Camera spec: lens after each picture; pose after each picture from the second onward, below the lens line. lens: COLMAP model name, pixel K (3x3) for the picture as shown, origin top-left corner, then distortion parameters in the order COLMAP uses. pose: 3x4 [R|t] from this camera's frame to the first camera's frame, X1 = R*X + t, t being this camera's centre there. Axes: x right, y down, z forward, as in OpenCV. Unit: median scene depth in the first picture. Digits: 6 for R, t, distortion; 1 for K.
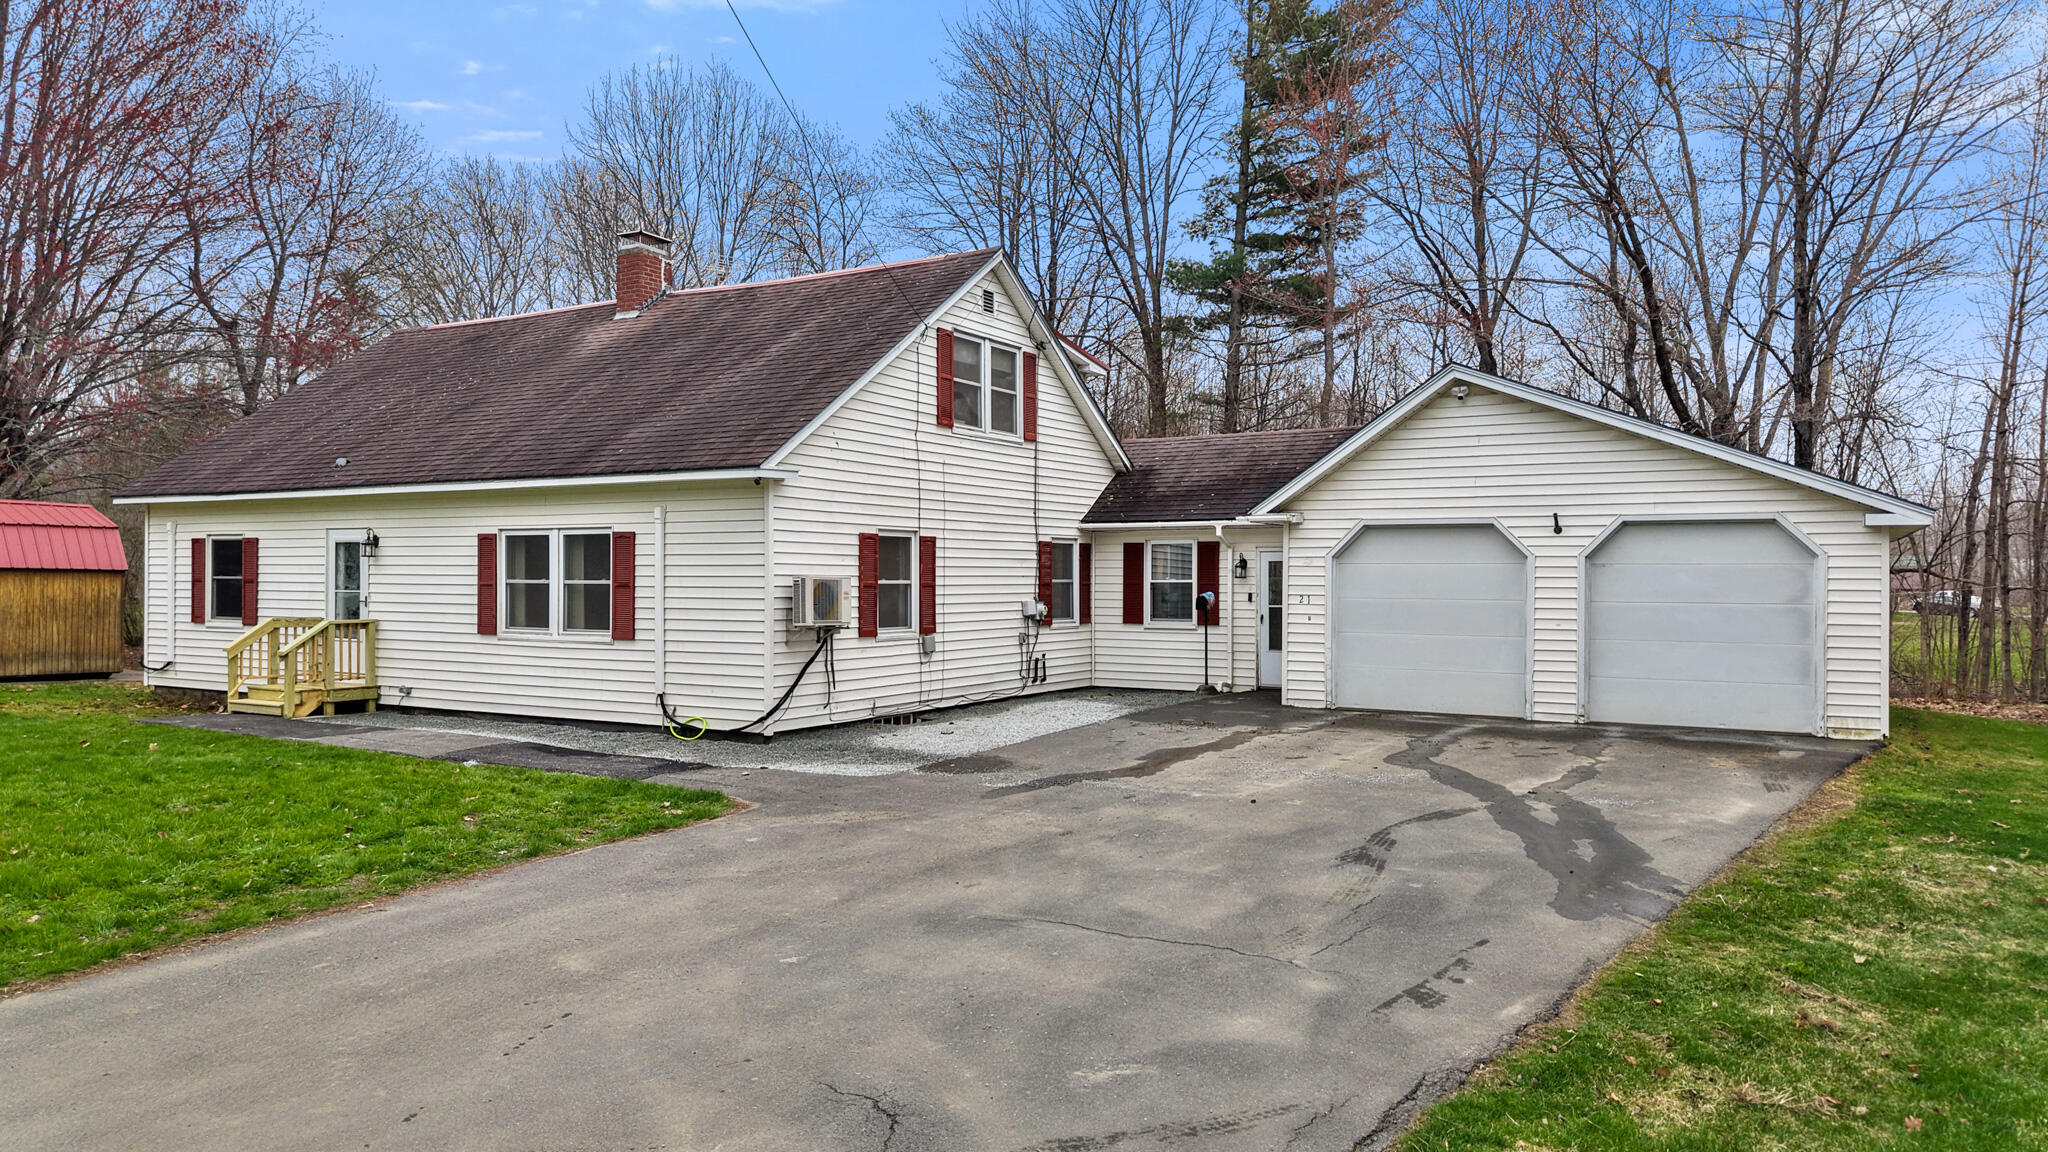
lens RADIAL K [[1382.2, 0, 1030.0], [0, 1382.2, 574.3], [0, 0, 1]] dist [0.029083, -0.039718]
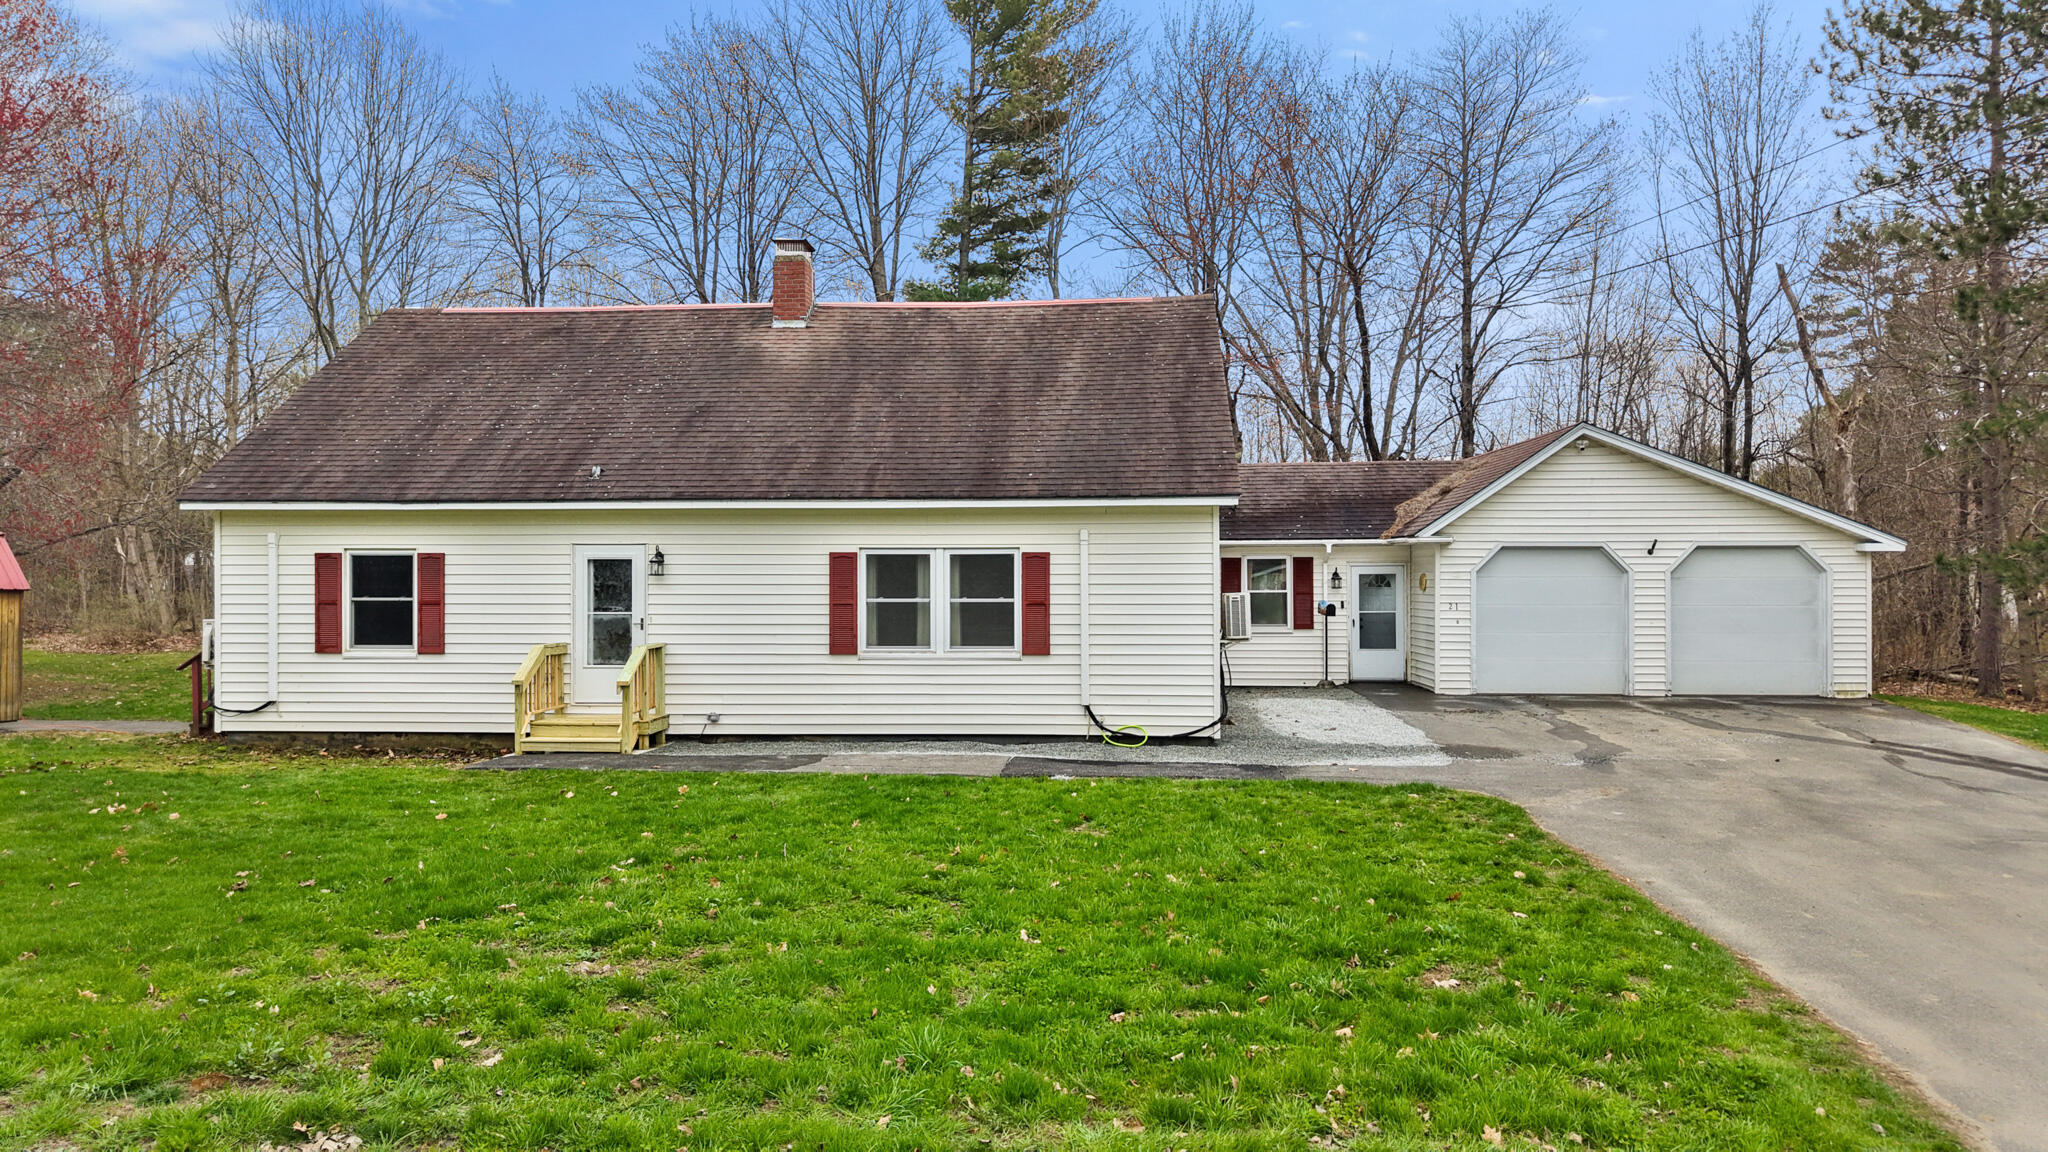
lens RADIAL K [[1382.2, 0, 1041.5], [0, 1382.2, 608.1], [0, 0, 1]] dist [0.029083, -0.039718]
pose [[0.892448, -0.014811, 0.450907, -0.707984], [0.007723, 0.999816, 0.017554, -0.005629], [-0.451084, -0.012184, 0.892398, 0.069307]]
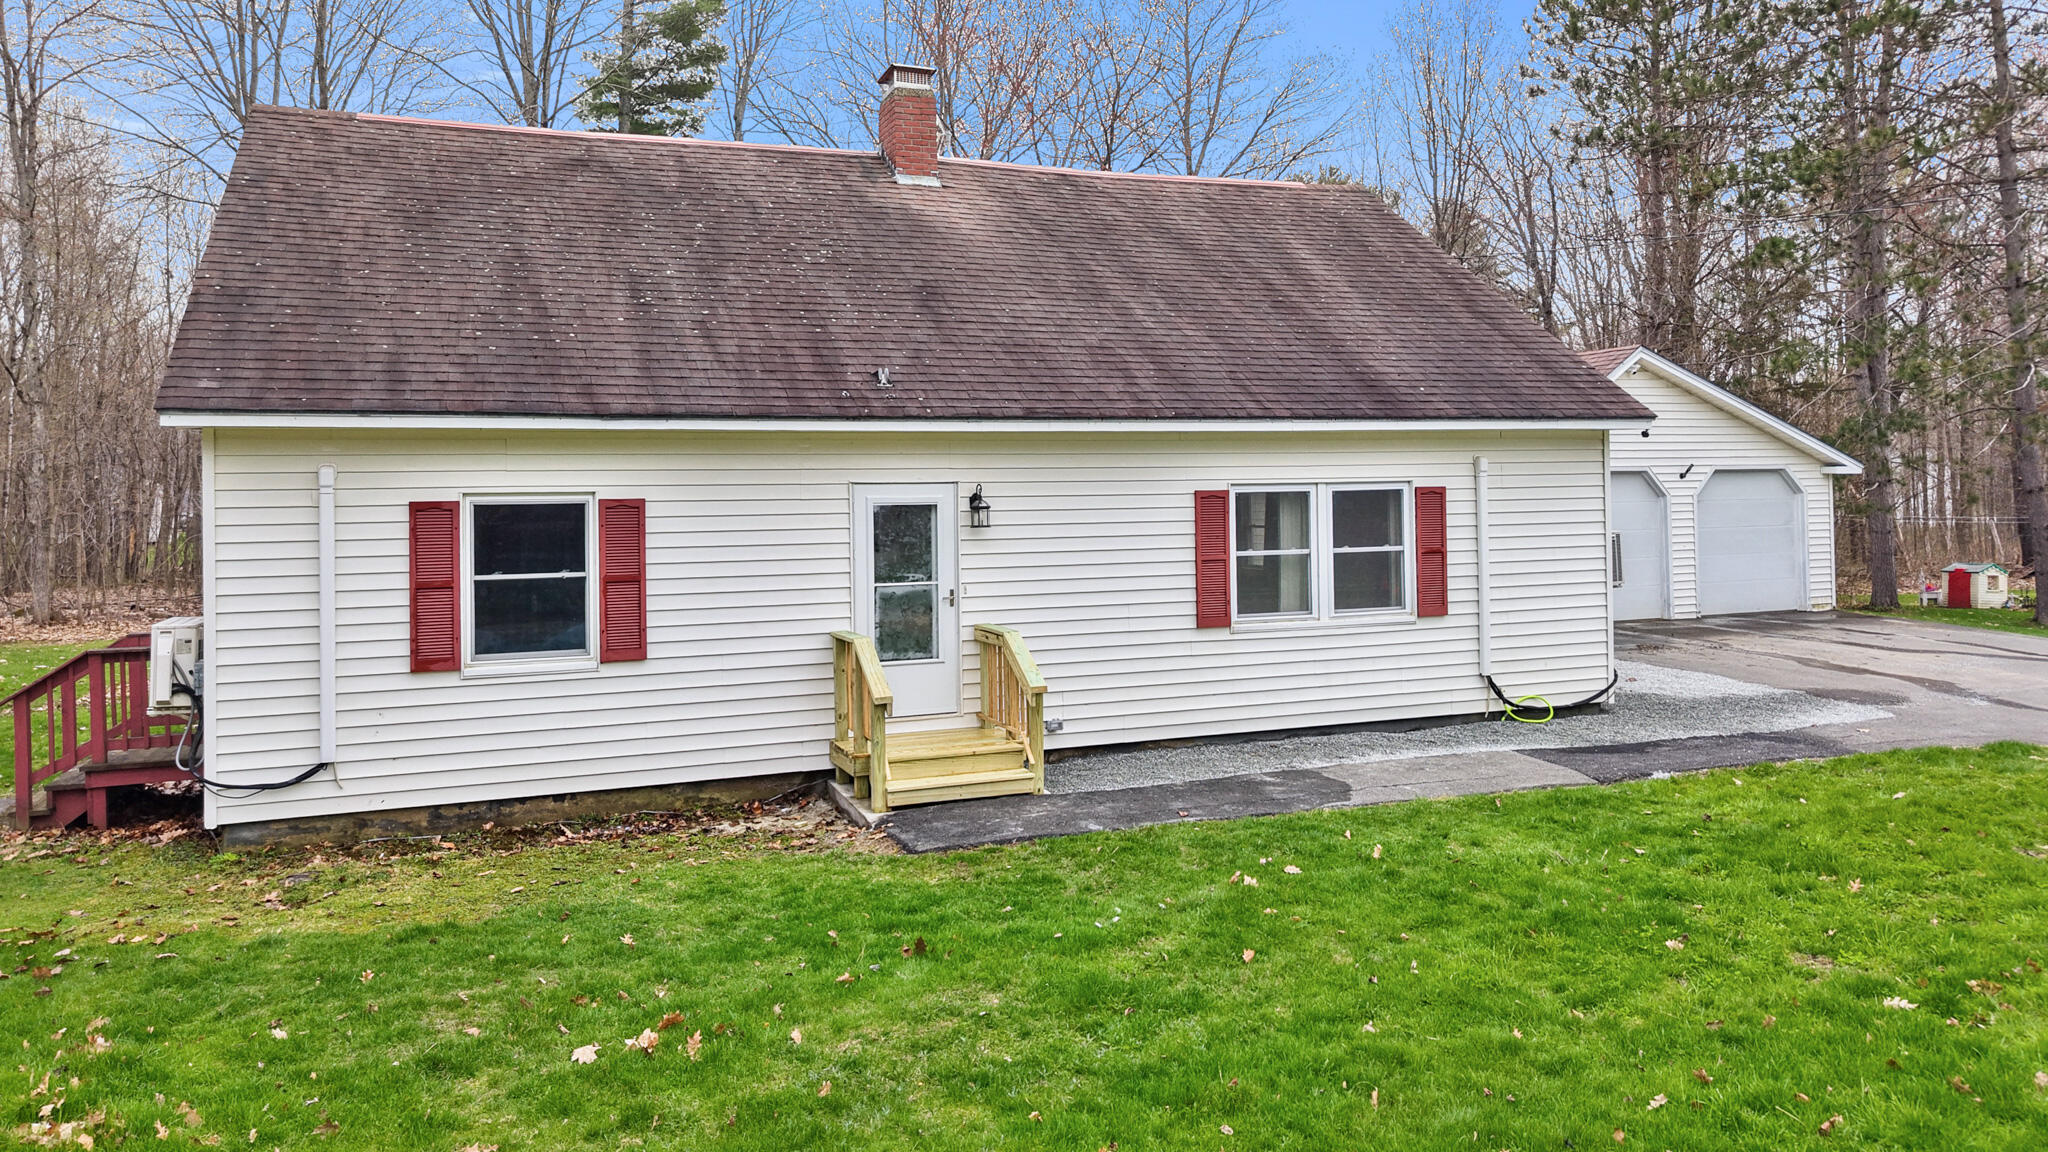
lens RADIAL K [[1382.2, 0, 1023.7], [0, 1382.2, 500.5], [0, 0, 1]] dist [0.029083, -0.039718]
pose [[0.619763, -0.020195, 0.784530, -1.021371], [0.021532, 0.999730, 0.008725, -0.031915], [-0.784494, 0.011485, 0.620030, 0.634079]]
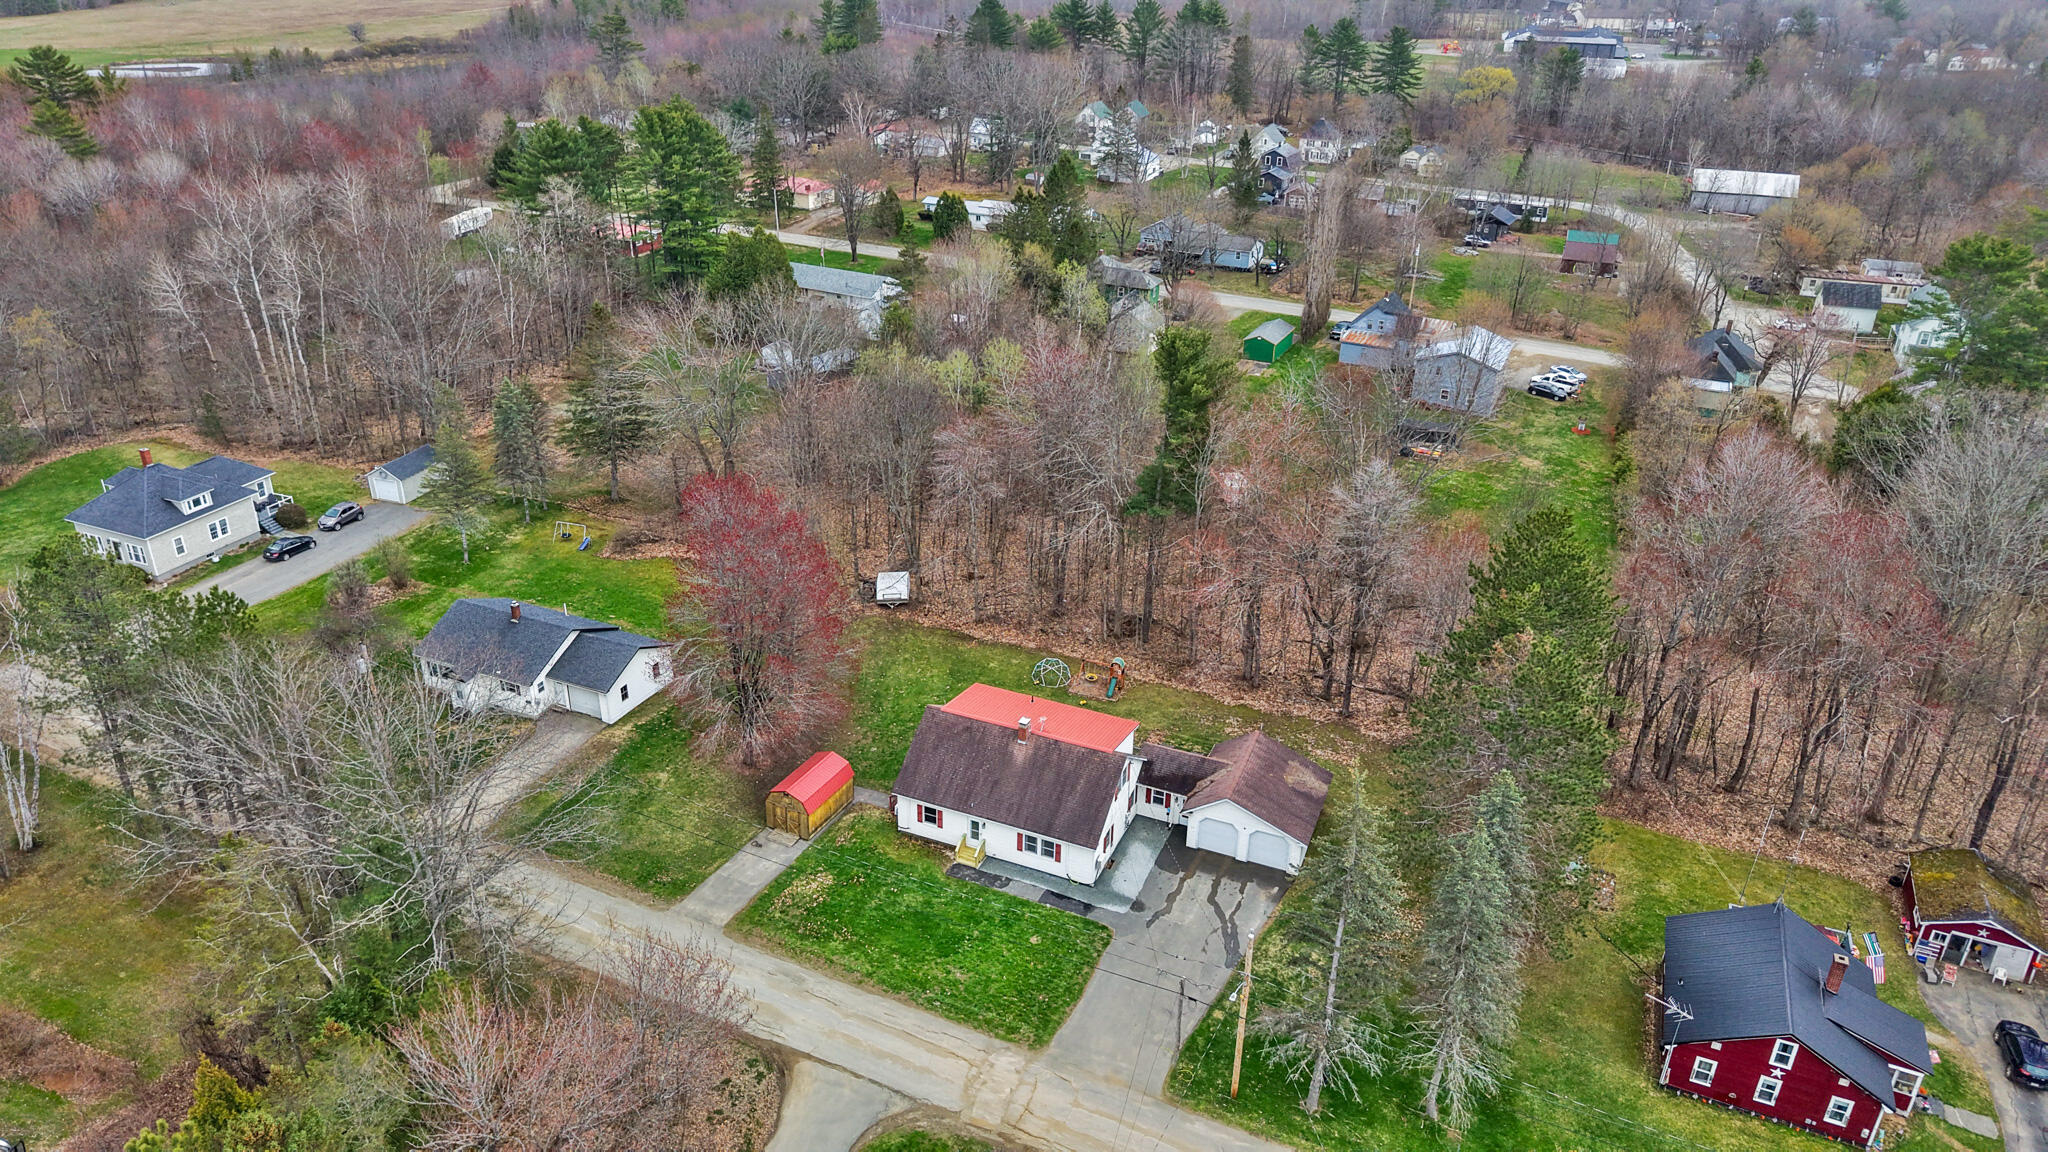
lens RADIAL K [[1382.2, 0, 1022.4], [0, 1382.2, 575.1], [0, 0, 1]] dist [0.029083, -0.039718]
pose [[0.992122, -0.048316, 0.115583, -0.876381], [-0.009824, 0.889787, 0.456269, -2.902315], [-0.124889, -0.453810, 0.882303, -2.677037]]
